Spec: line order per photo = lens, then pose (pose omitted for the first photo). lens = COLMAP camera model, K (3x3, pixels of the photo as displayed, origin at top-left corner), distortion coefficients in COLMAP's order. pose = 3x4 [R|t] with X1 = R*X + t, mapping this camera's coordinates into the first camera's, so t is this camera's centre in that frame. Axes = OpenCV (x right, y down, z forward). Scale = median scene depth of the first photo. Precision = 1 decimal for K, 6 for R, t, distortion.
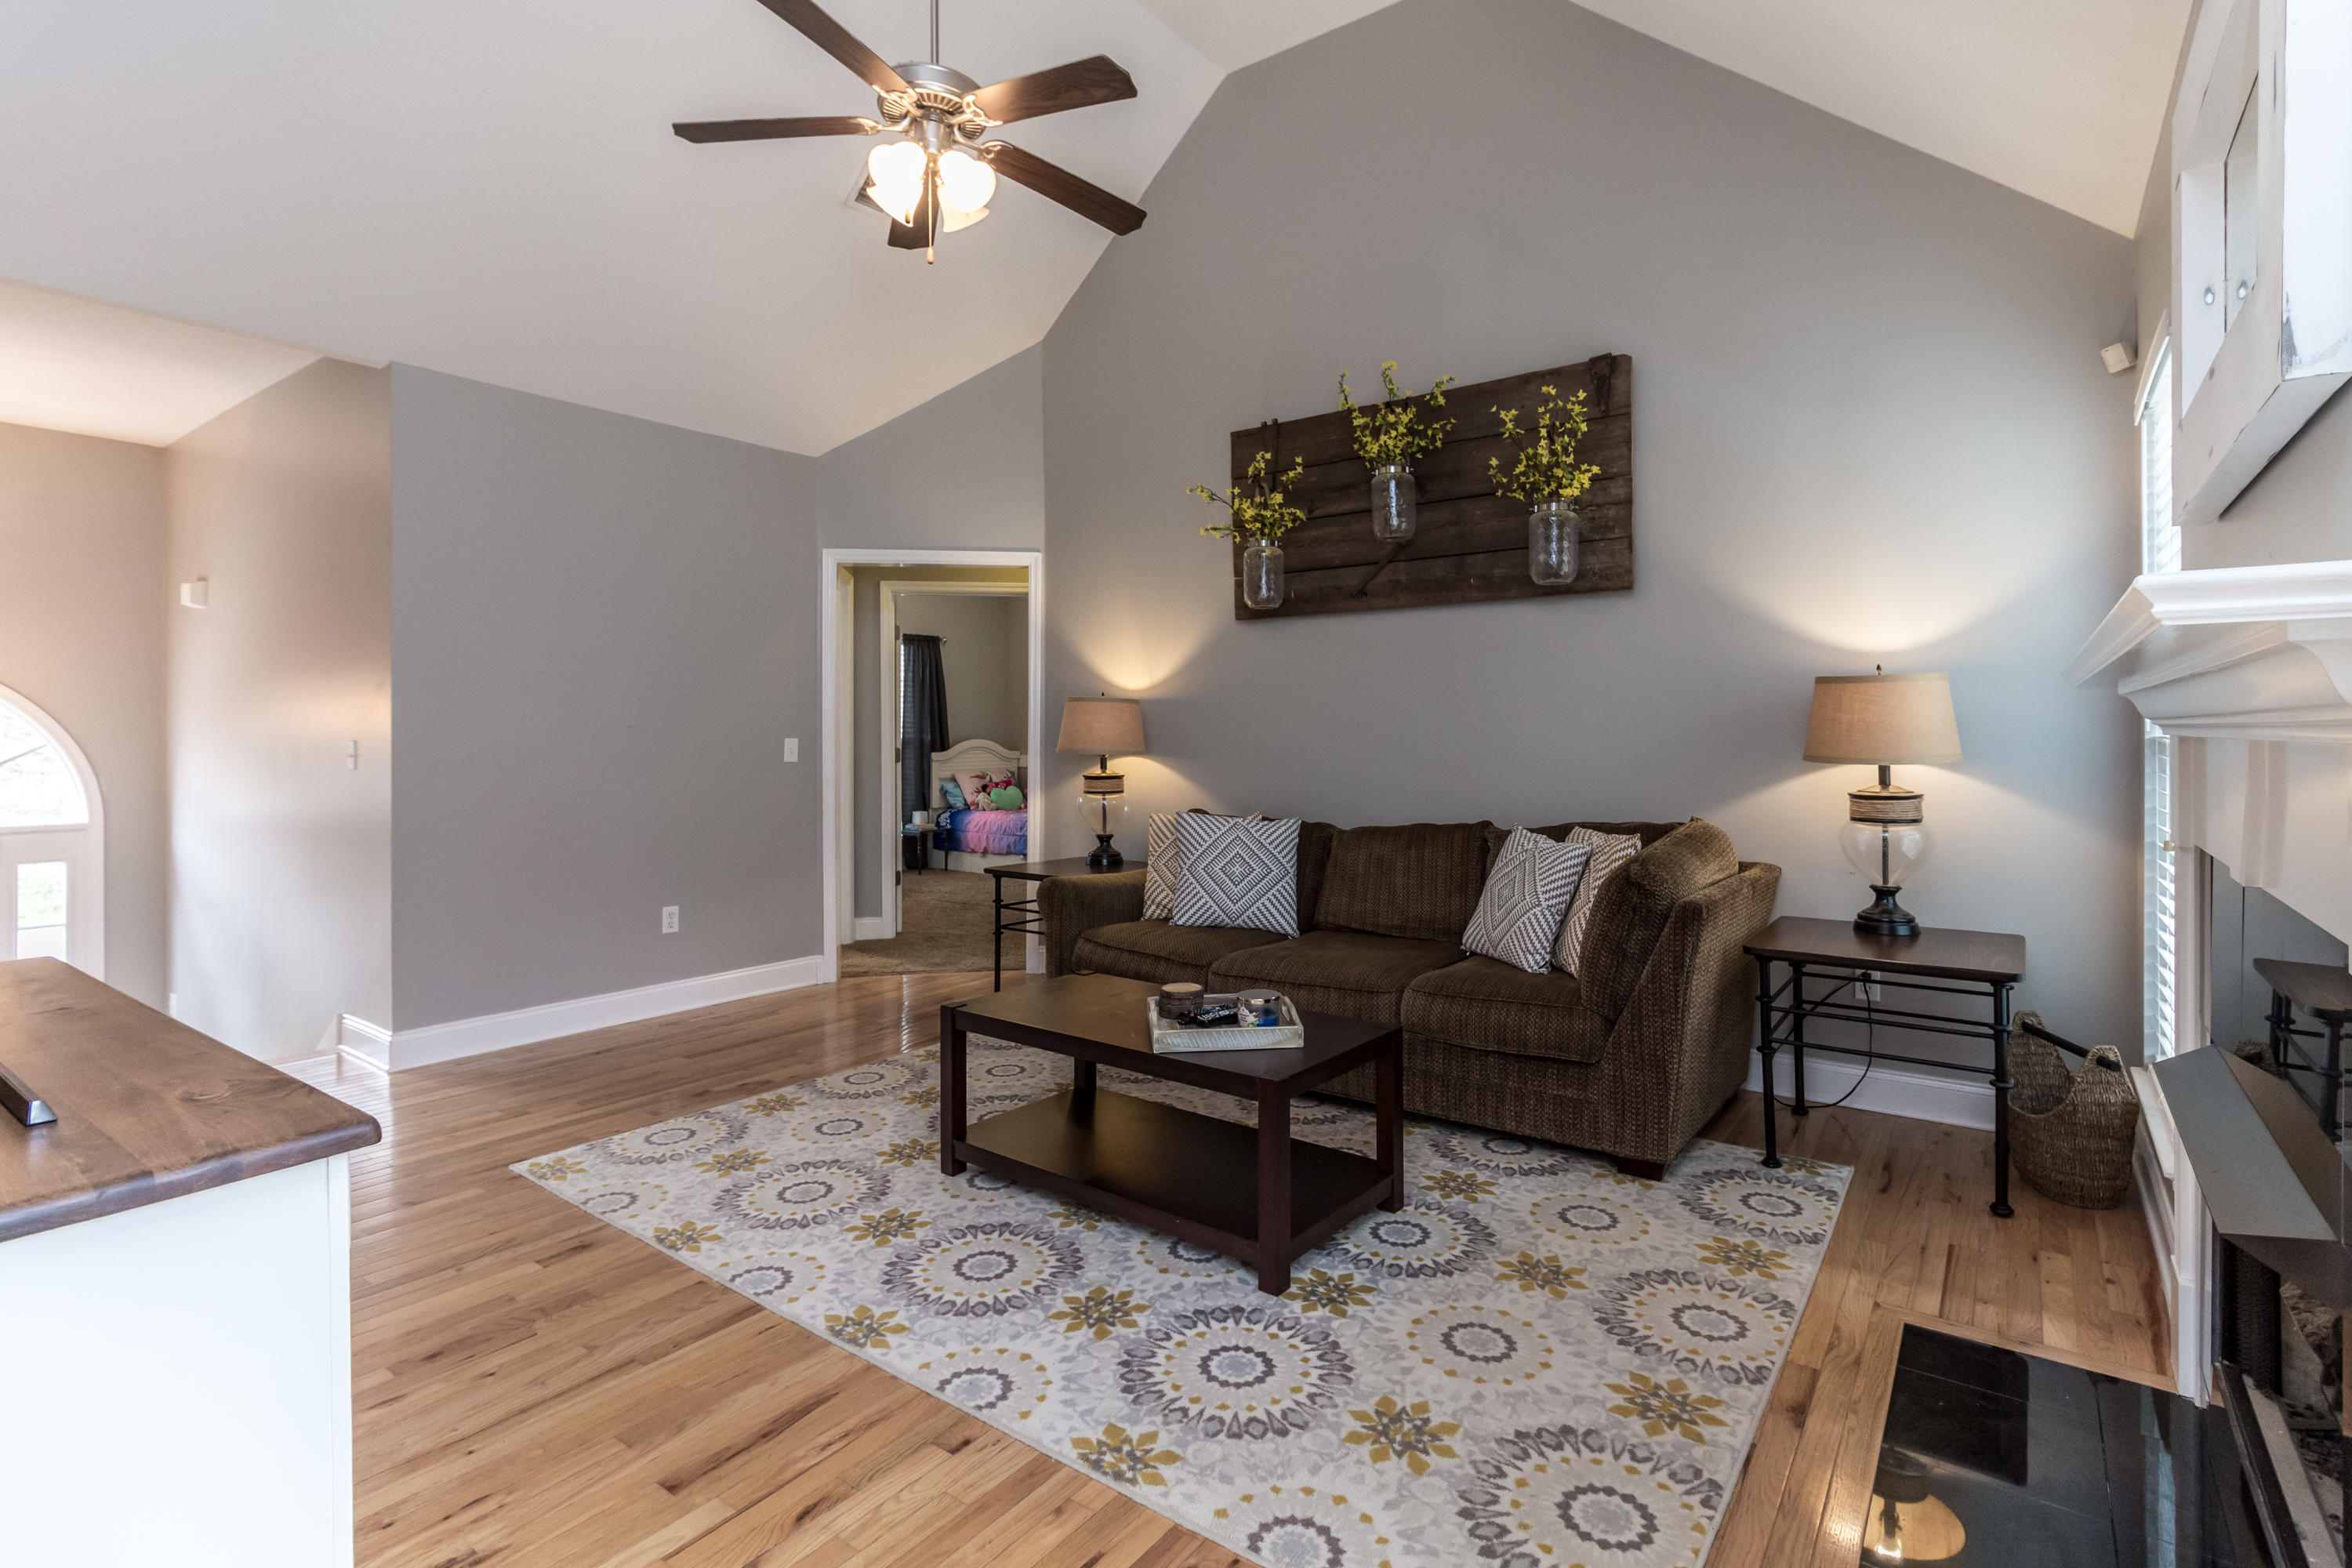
lens RADIAL K [[1107.1, 0, 1215.6], [0, 1107.1, 729.4], [0, 0, 1]] dist [0.002331, 0.001016]
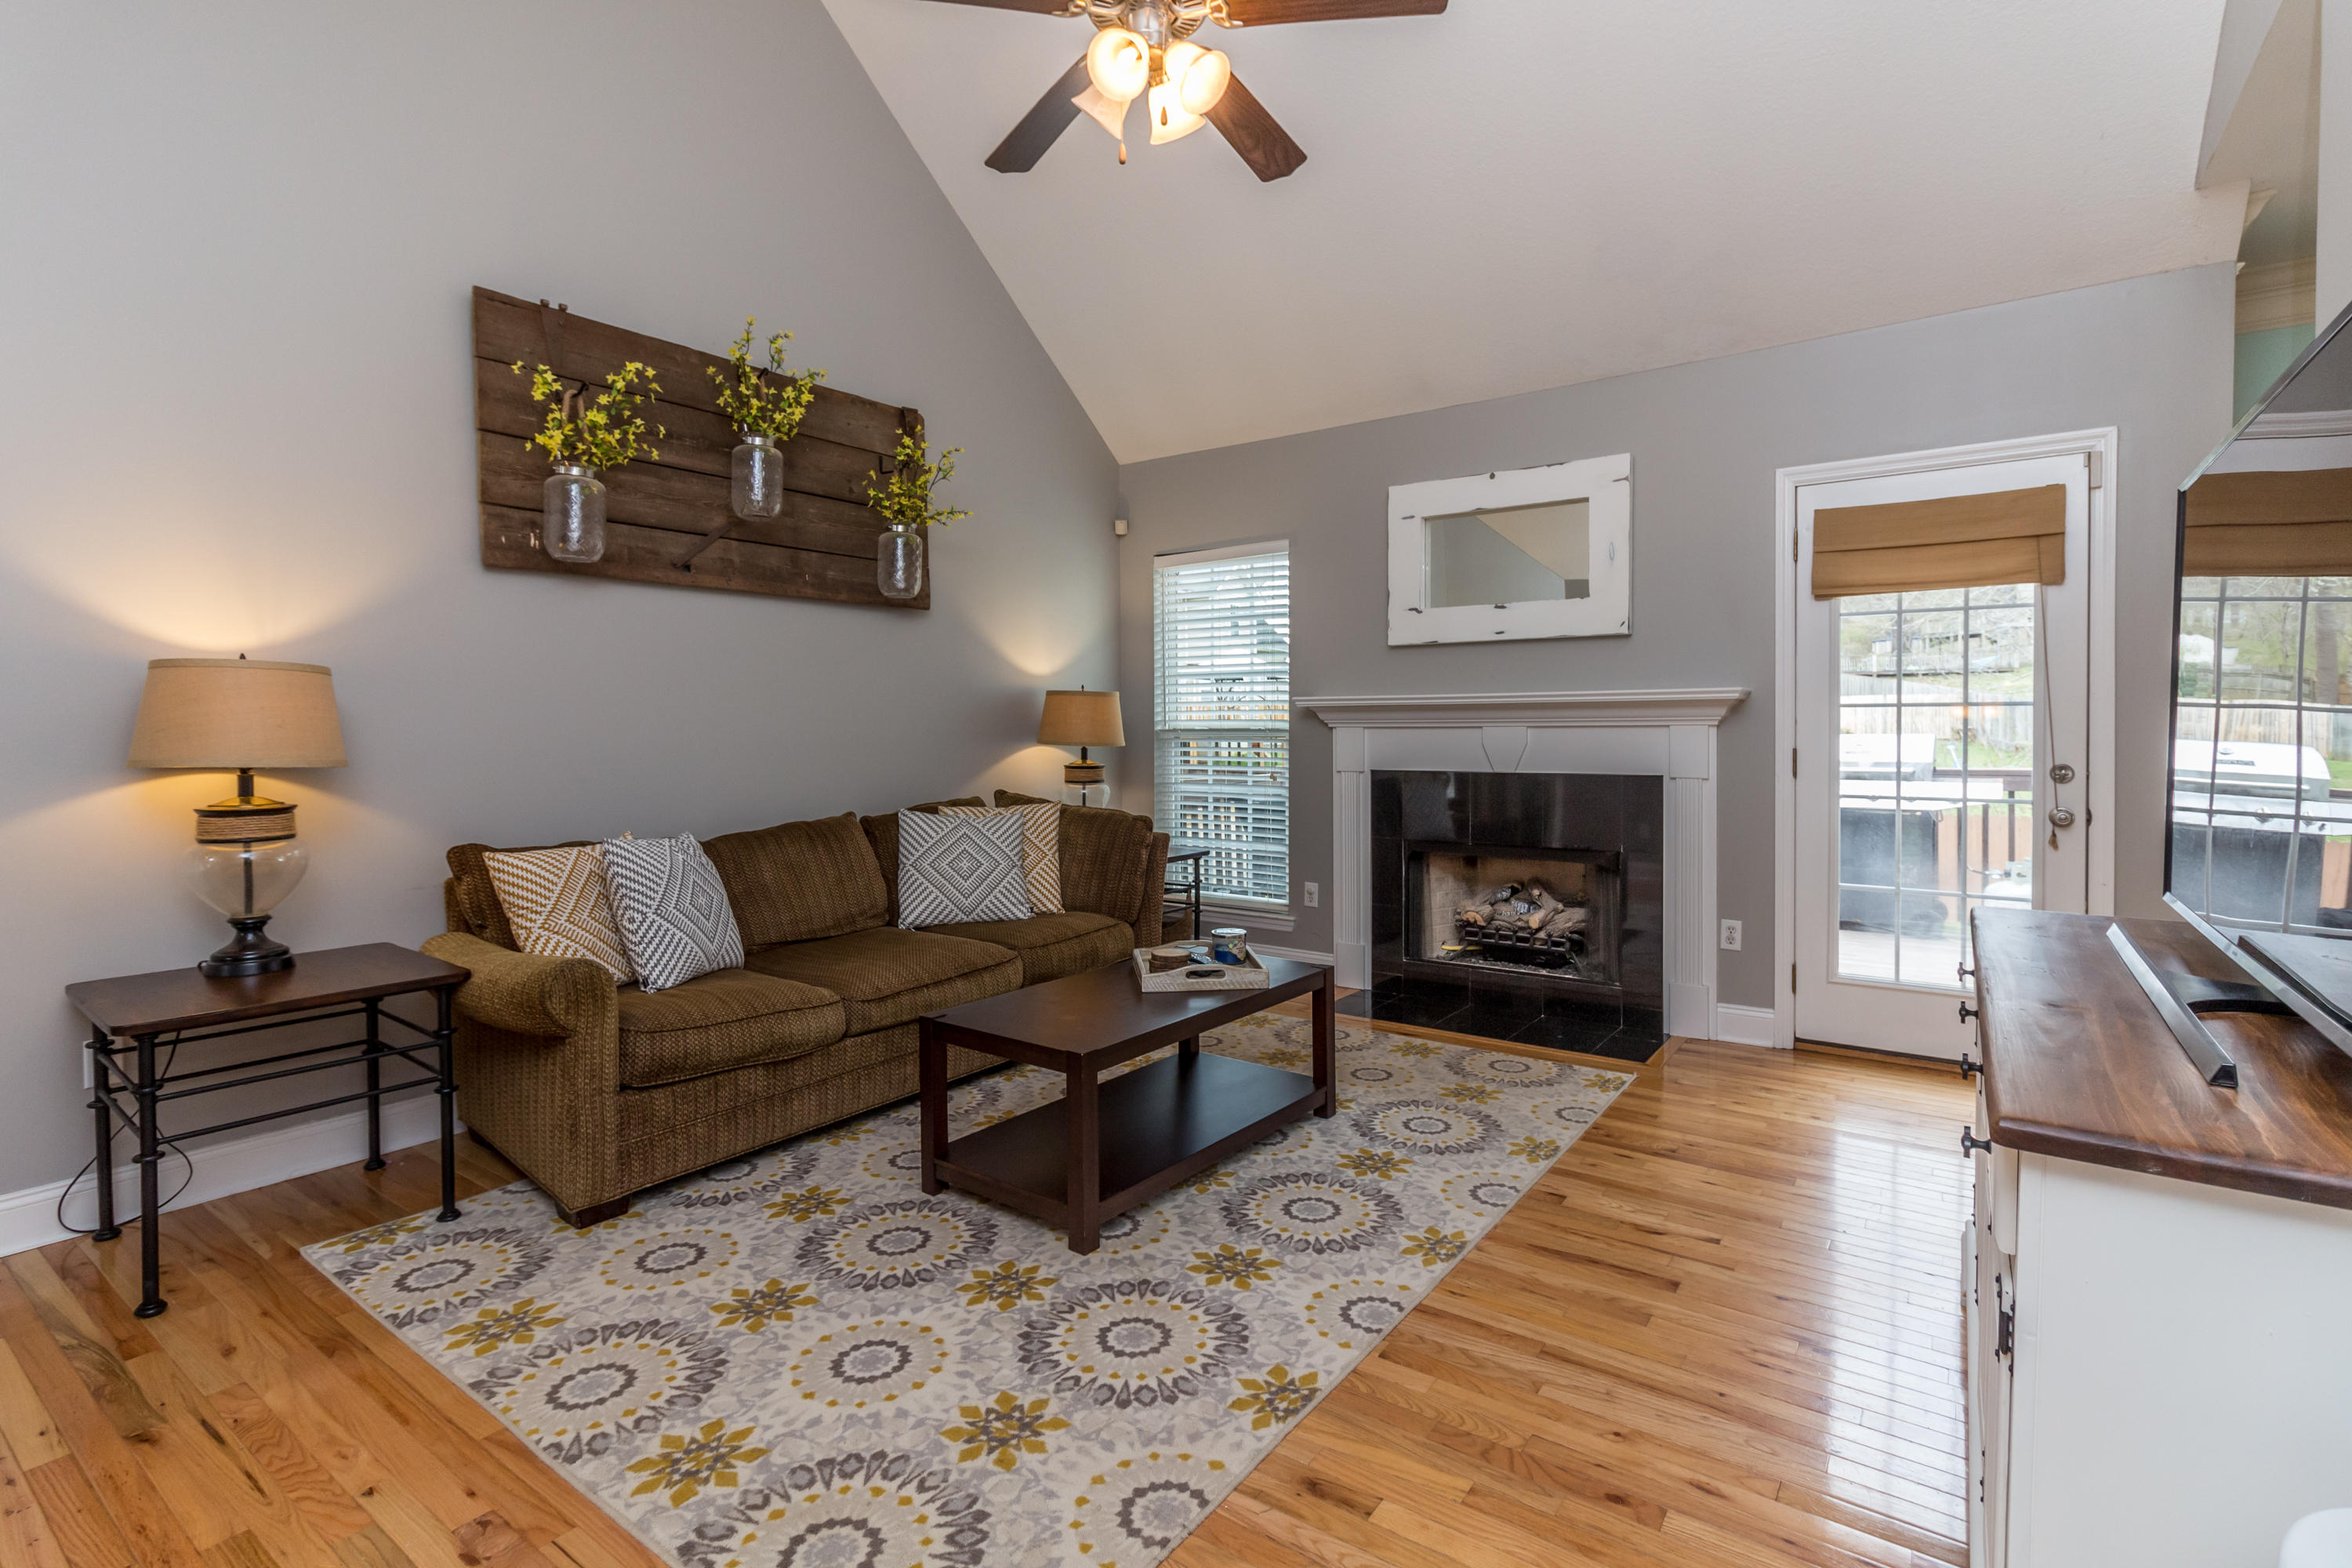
lens RADIAL K [[1096.3, 0, 1165.8], [0, 1096.3, 720.3], [0, 0, 1]] dist [-0.002484, -0.000504]
pose [[0.012992, 0.016509, 0.999779, -1.142712], [0.008319, 0.999827, -0.016618, 0.022707], [-0.999881, 0.008533, 0.012853, 1.002396]]
